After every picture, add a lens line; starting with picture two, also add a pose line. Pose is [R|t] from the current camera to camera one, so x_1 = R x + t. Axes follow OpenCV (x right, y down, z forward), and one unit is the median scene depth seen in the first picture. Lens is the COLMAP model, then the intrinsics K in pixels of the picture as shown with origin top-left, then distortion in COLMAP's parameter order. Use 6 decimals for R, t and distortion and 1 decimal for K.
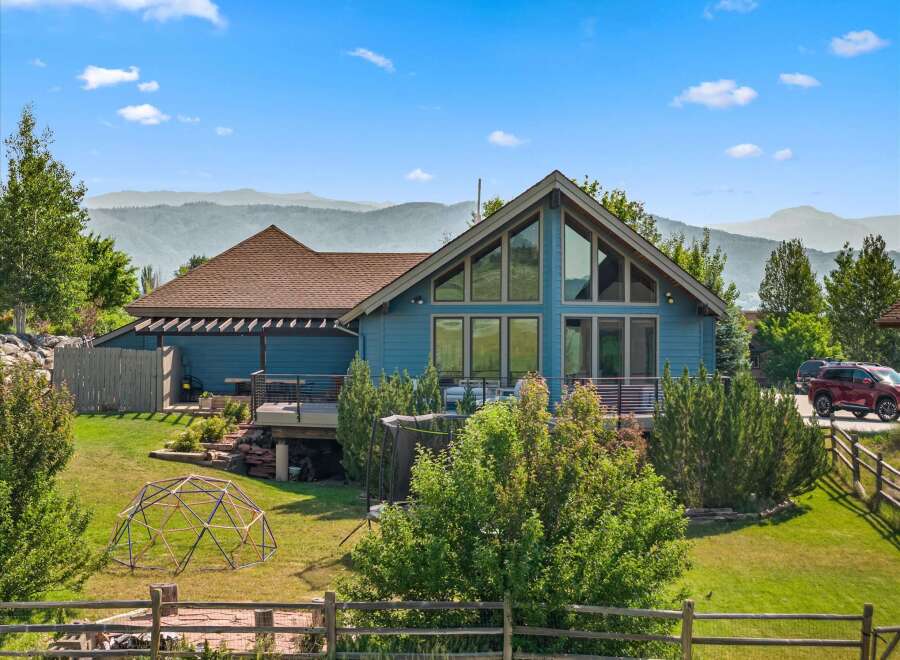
lens RADIAL K [[1823.3, 0, 450.0], [0, 1823.3, 330.0], [0, 0, 1]] dist [-0.268390, 1.412317]
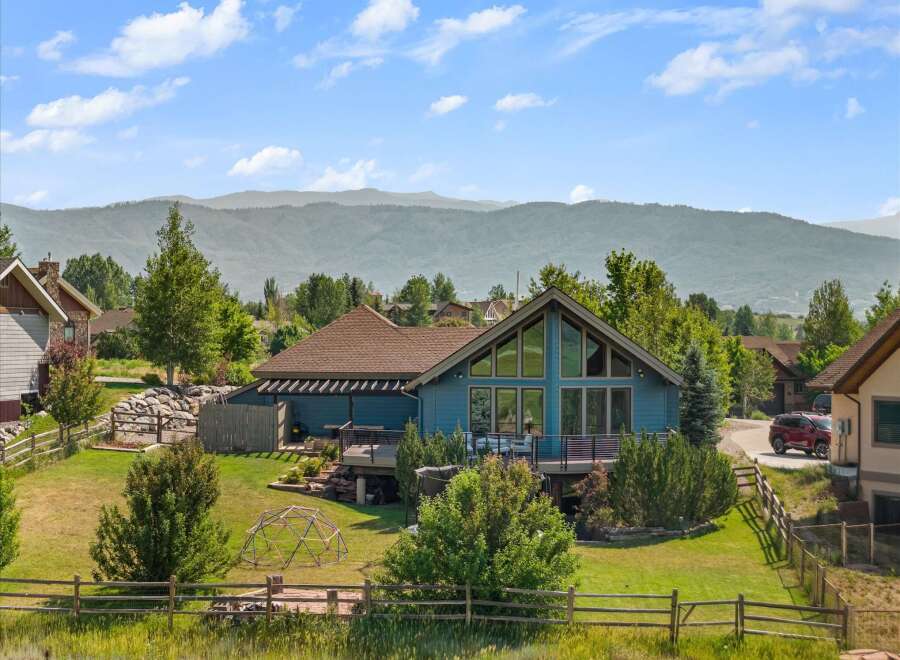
lens RADIAL K [[1823.3, 0, 450.0], [0, 1823.3, 330.0], [0, 0, 1]] dist [-0.268390, 1.412317]
pose [[0.997743, -0.000175, -0.067152, 0.075439], [0.000201, 1.000000, 0.000369, -0.055978], [0.067152, -0.000382, 0.997743, -0.429694]]
